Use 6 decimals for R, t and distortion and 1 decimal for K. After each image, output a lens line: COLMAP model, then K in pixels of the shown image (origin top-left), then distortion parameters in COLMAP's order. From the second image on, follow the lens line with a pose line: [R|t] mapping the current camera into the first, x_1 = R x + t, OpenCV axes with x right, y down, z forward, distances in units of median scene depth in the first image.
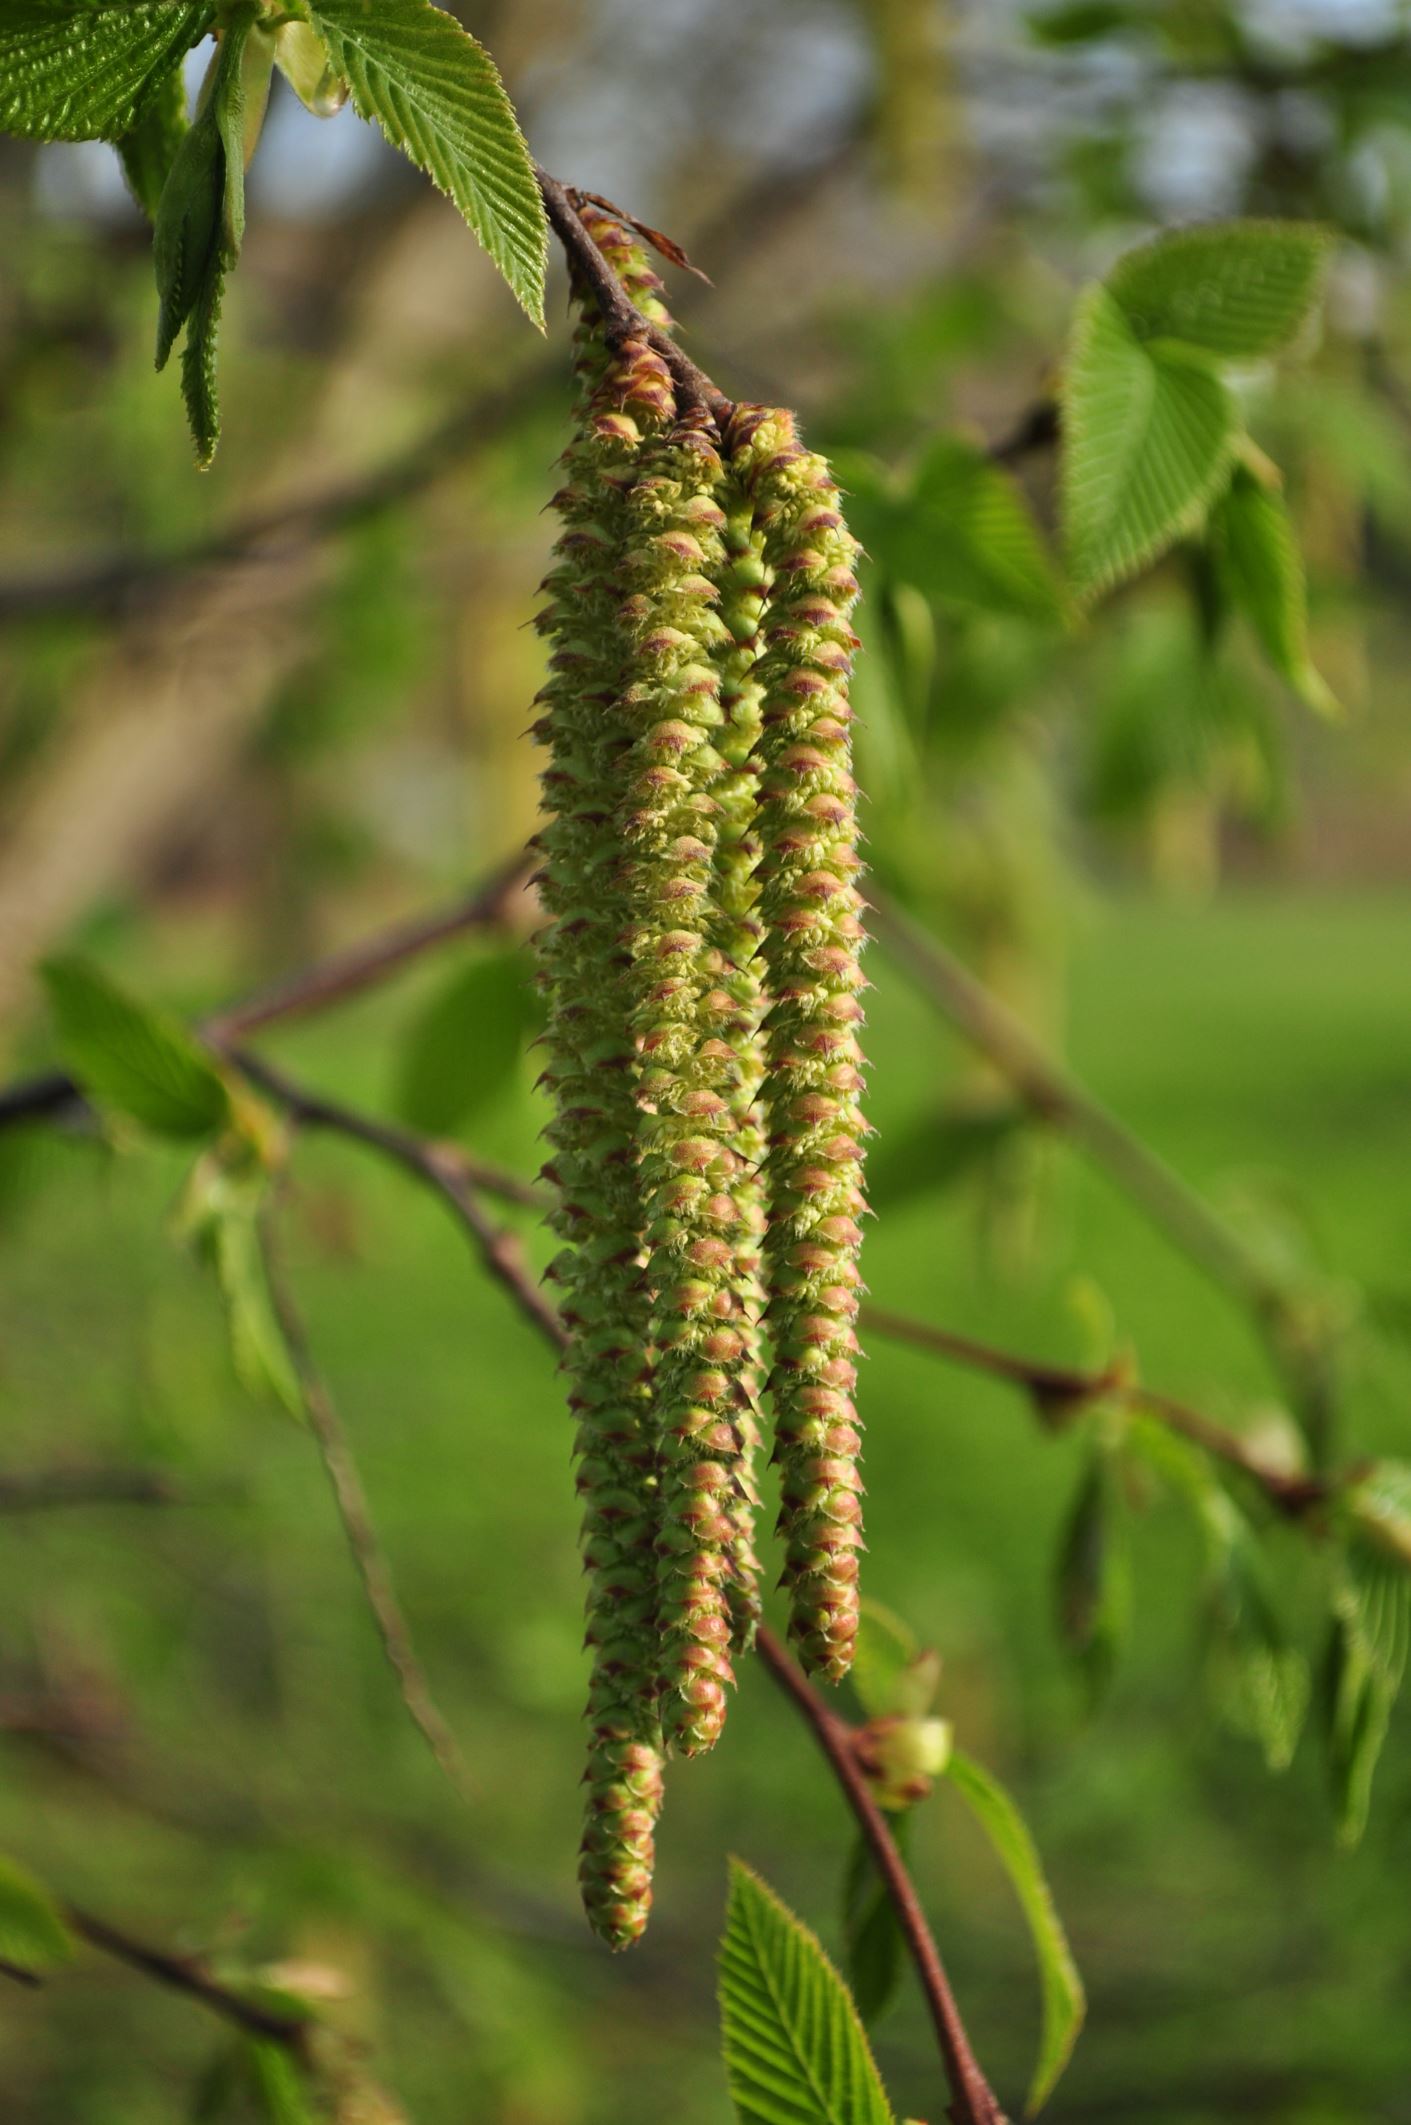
lens RADIAL K [[4879.8, 0, 706.8], [0, 4879.8, 1062.5], [0, 0, 1]] dist [0.136311, 0.000000]
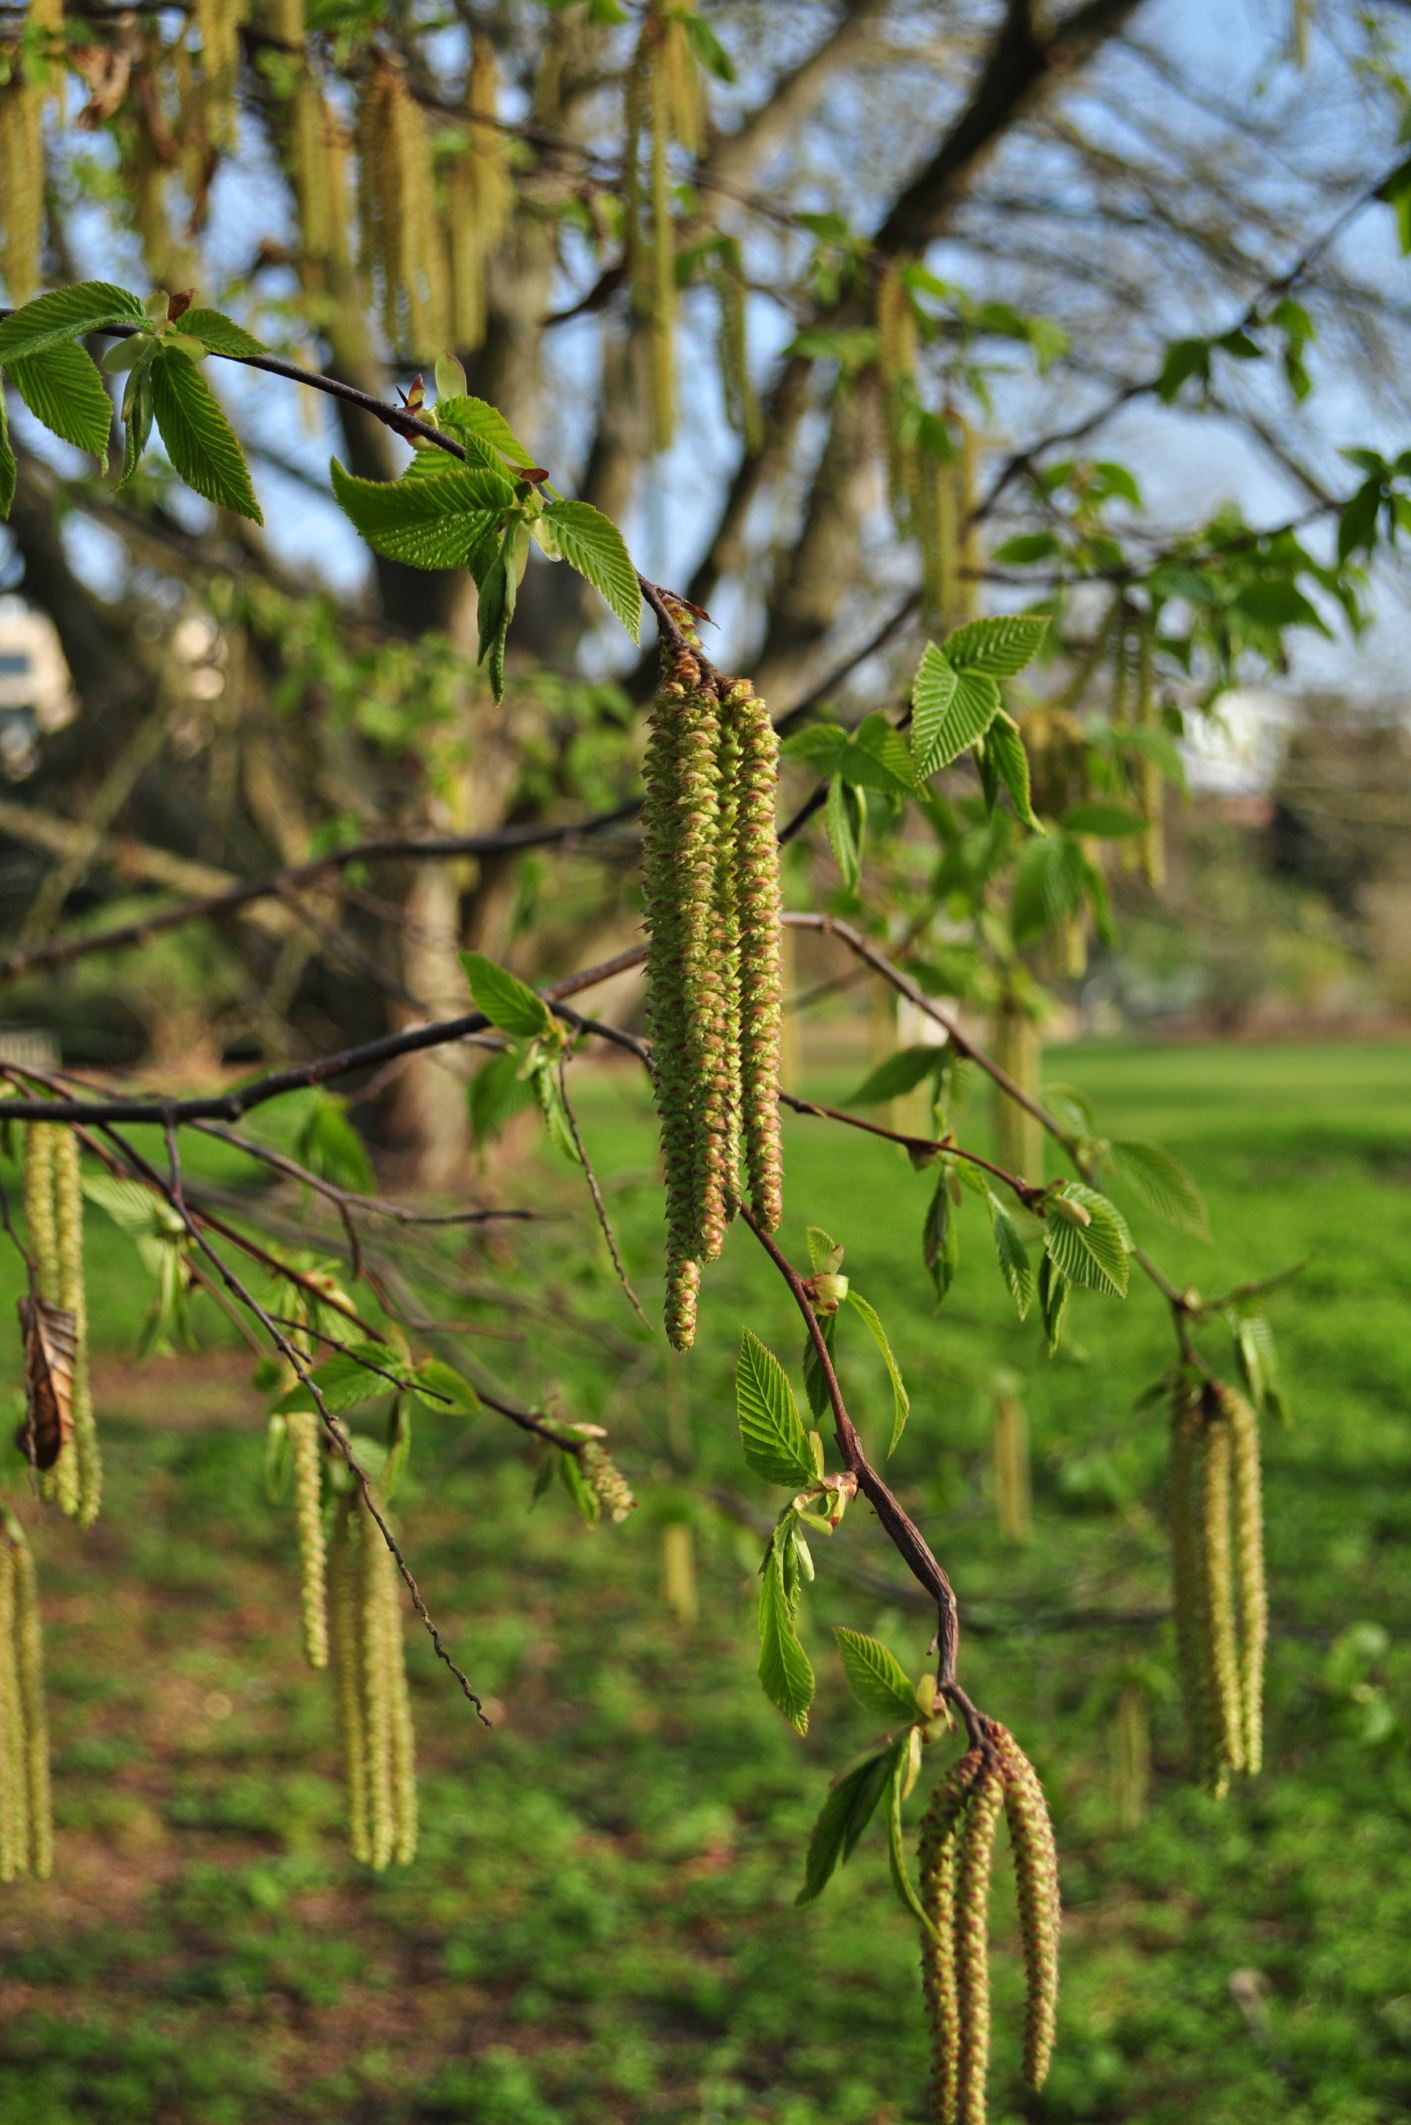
lens RADIAL K [[2633.7, 0, 704.0], [0, 2633.7, 1063.0], [0, 0, 1]] dist [0.003503, 0.000000]
pose [[0.996543, -0.001517, -0.083064, 0.098776], [-0.000470, 0.999714, -0.023907, 0.077908], [0.083077, 0.023863, 0.996257, -0.240205]]
